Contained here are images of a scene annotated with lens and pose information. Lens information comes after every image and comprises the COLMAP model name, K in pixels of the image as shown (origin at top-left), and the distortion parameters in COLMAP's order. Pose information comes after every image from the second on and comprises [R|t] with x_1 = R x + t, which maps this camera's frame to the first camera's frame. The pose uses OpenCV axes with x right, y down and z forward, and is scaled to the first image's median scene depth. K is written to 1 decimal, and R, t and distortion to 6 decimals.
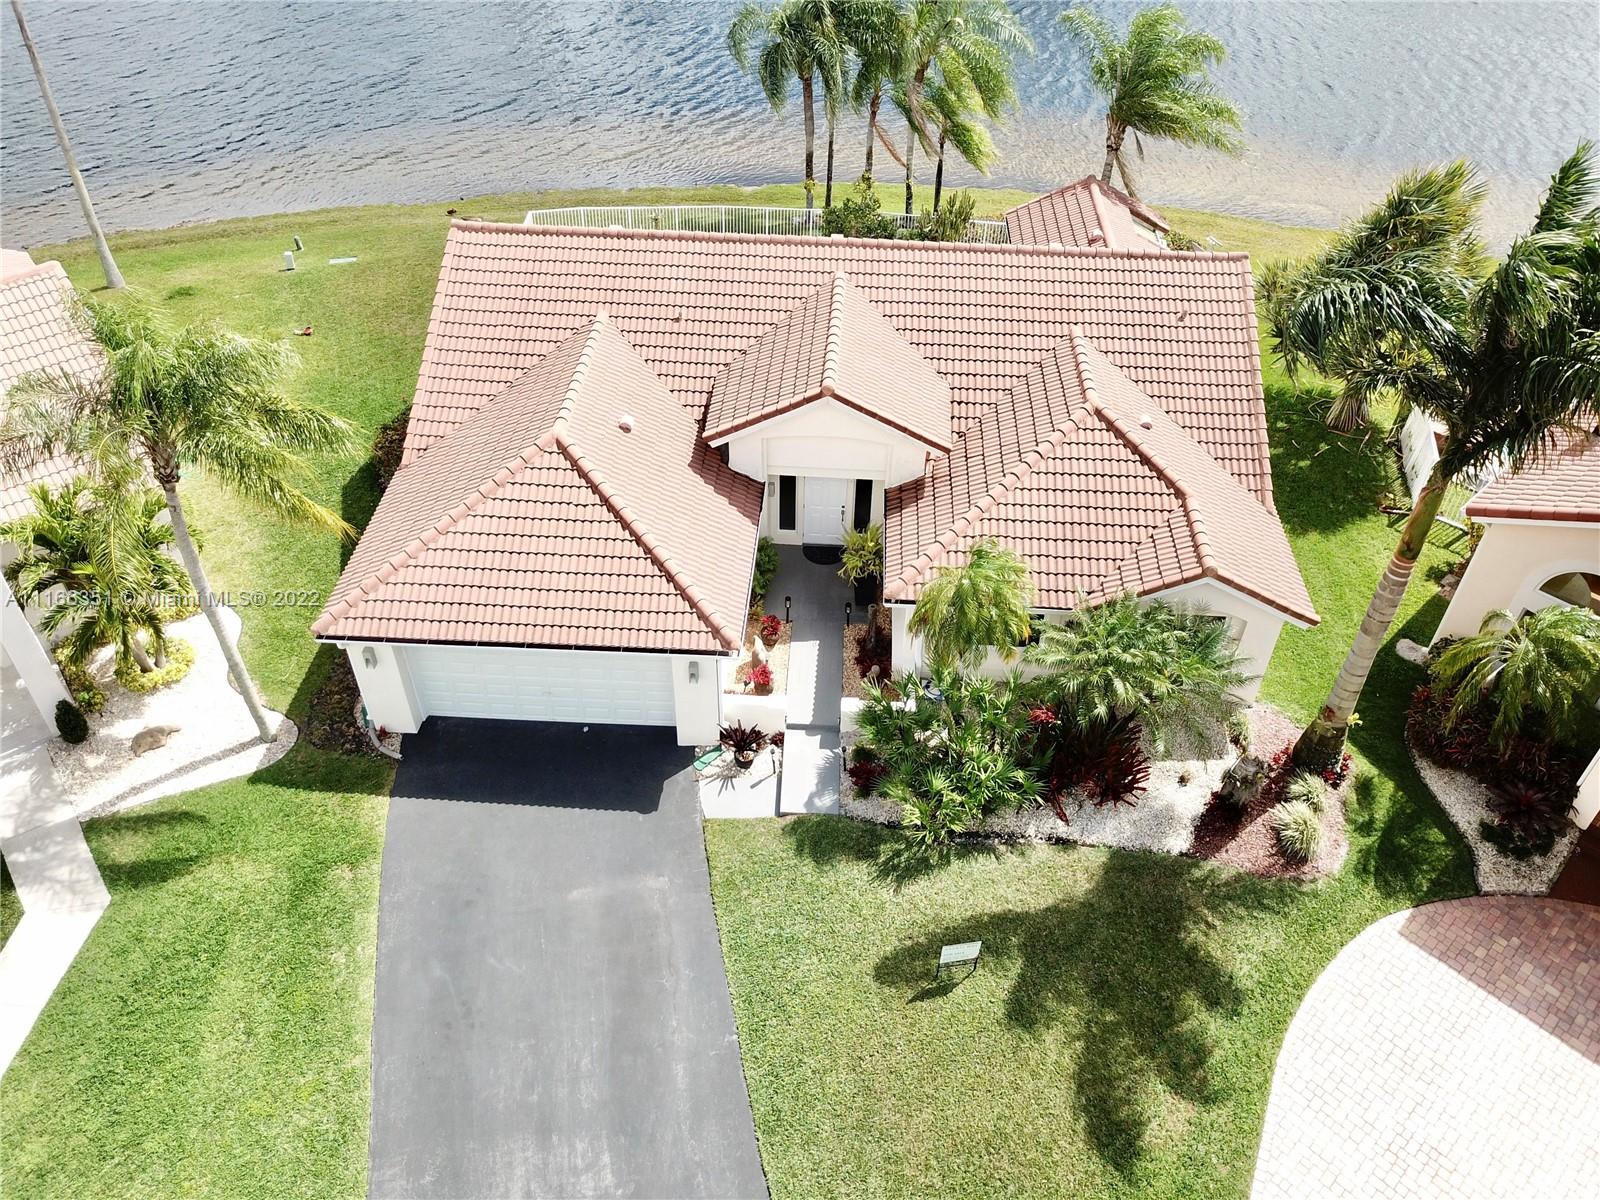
lens RADIAL K [[1248.8, 0, 800.0], [0, 1248.8, 600.0], [0, 0, 1]] dist [0.008399, 0.002620]
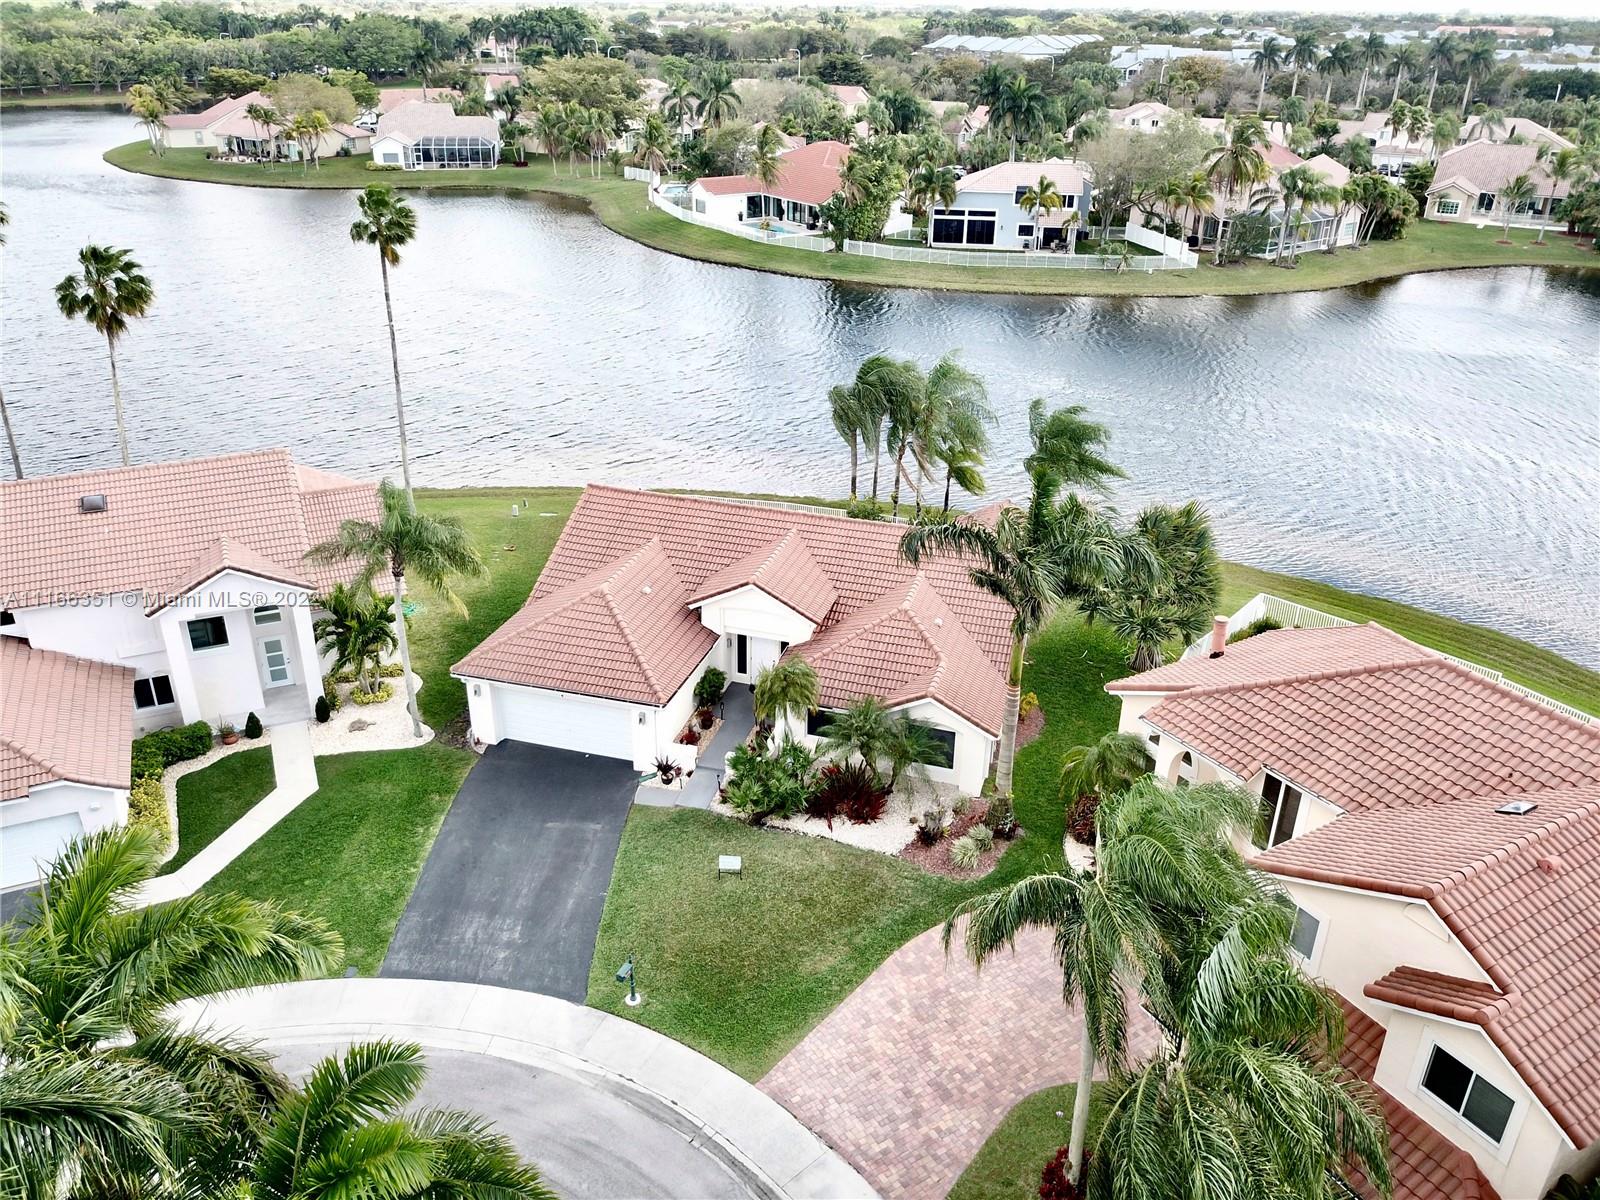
lens RADIAL K [[1240.5, 0, 800.0], [0, 1240.5, 600.0], [0, 0, 1]] dist [-0.004198, -0.001127]
pose [[0.972774, 0.104515, -0.206853, 0.465264], [-0.156838, 0.953990, -0.255547, 0.302248], [0.170627, 0.281032, 0.944408, -0.653823]]
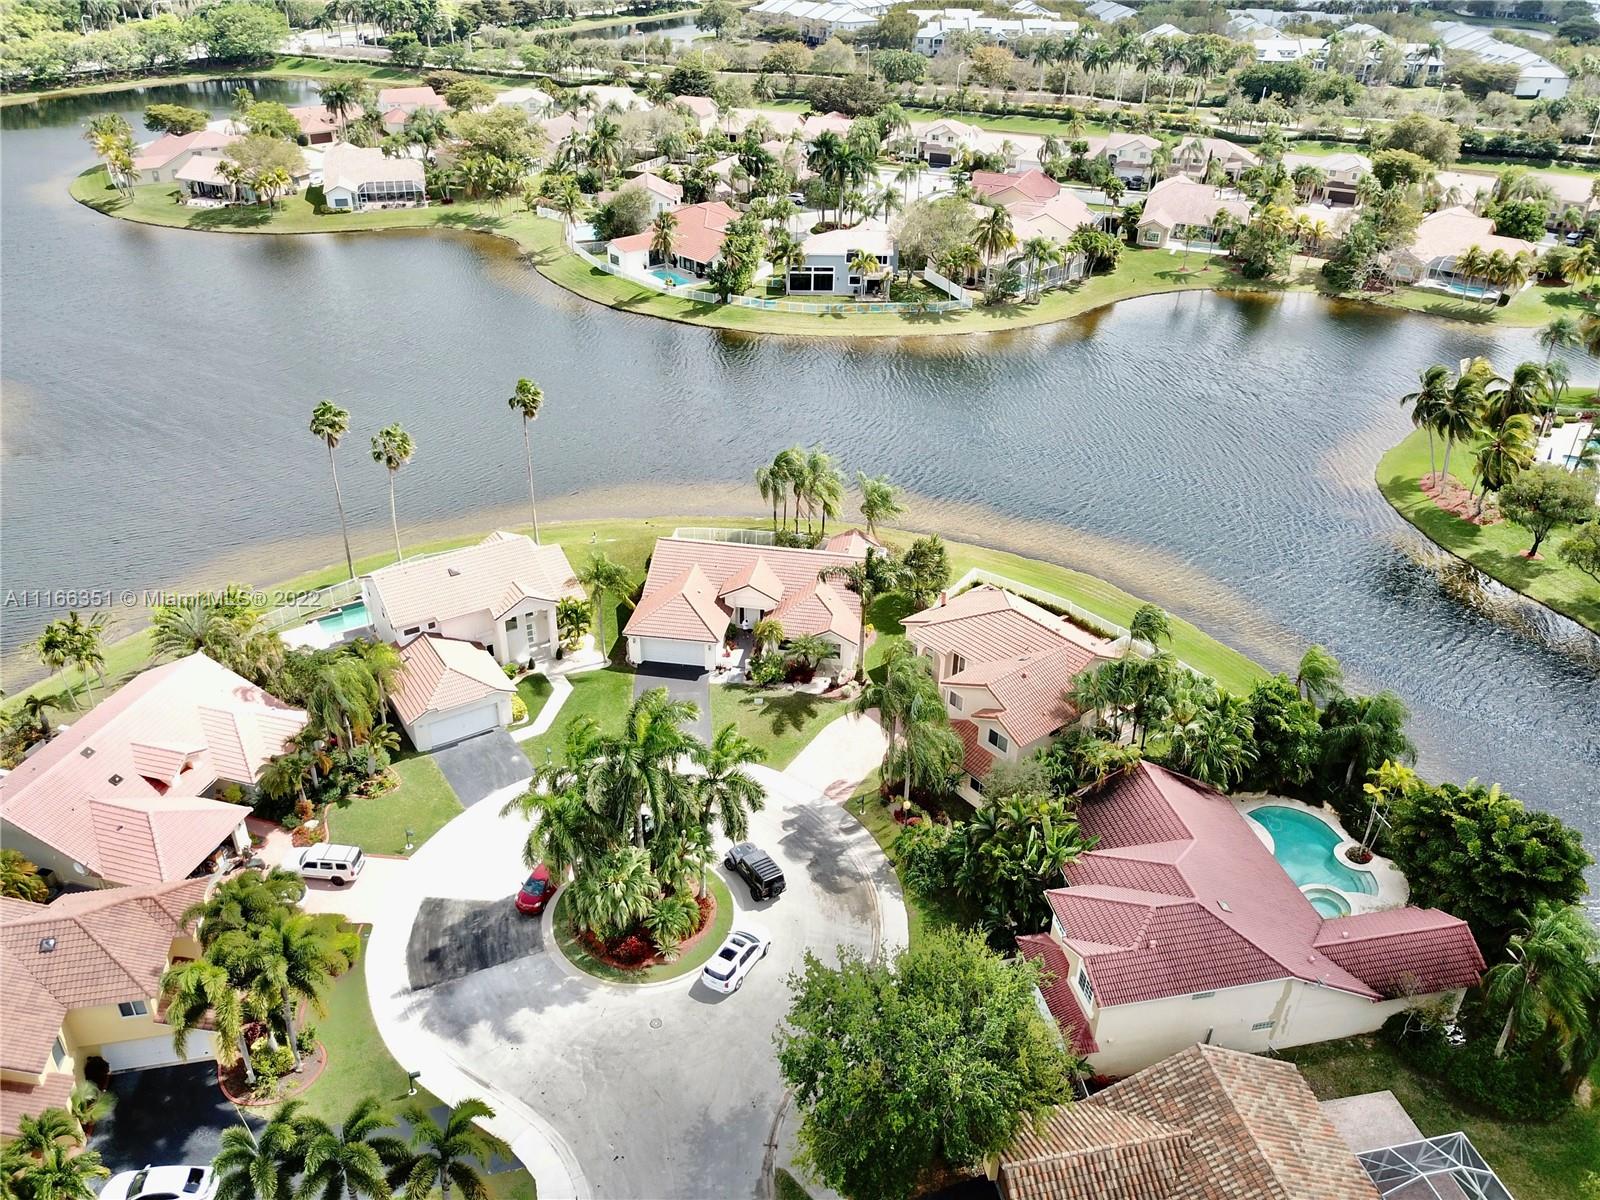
lens RADIAL K [[1240.5, 0, 800.0], [0, 1240.5, 600.0], [0, 0, 1]] dist [-0.004198, -0.001127]
pose [[0.995165, 0.053847, -0.082145, 0.537411], [-0.068774, 0.979105, -0.191370, 0.658022], [0.070123, 0.196094, 0.978075, -3.009727]]
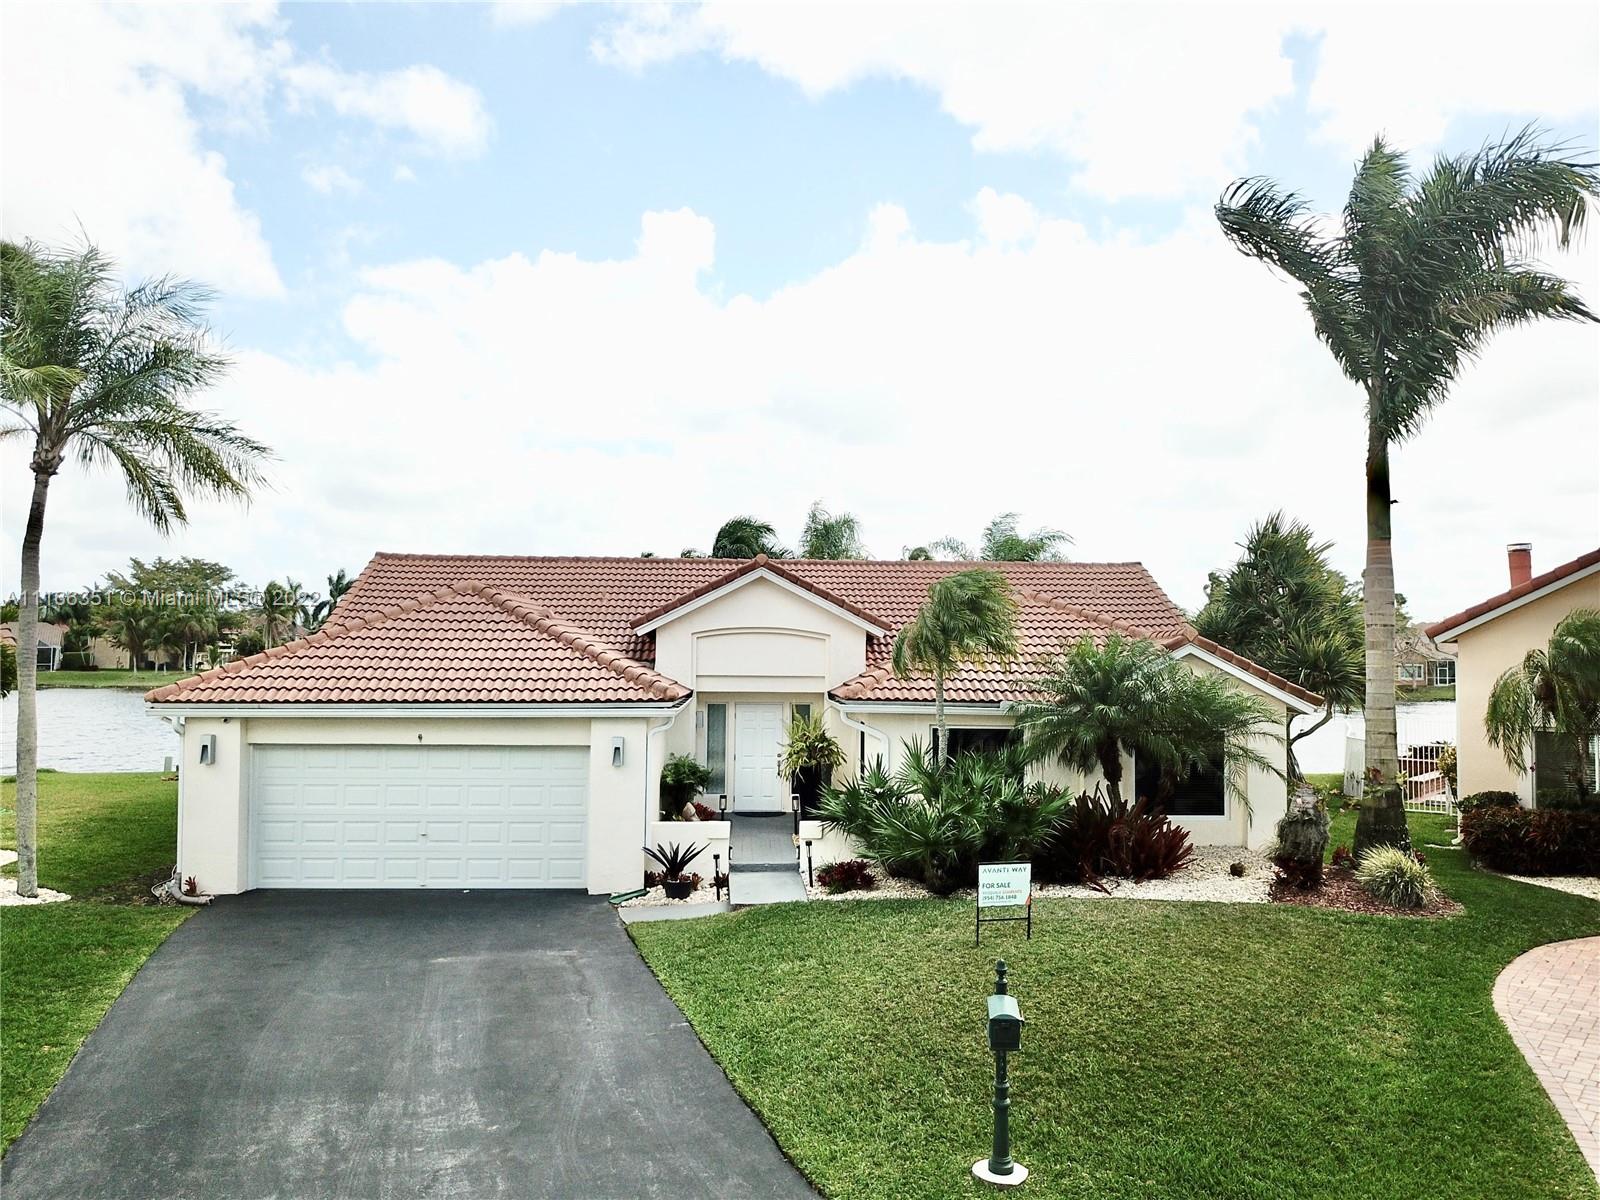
lens RADIAL K [[1240.5, 0, 800.0], [0, 1240.5, 600.0], [0, 0, 1]] dist [-0.004198, -0.001127]
pose [[0.994398, -0.001551, 0.105685, -0.051097], [0.074460, 0.719933, -0.690038, 0.536469], [-0.075016, 0.694042, 0.716016, 0.331995]]
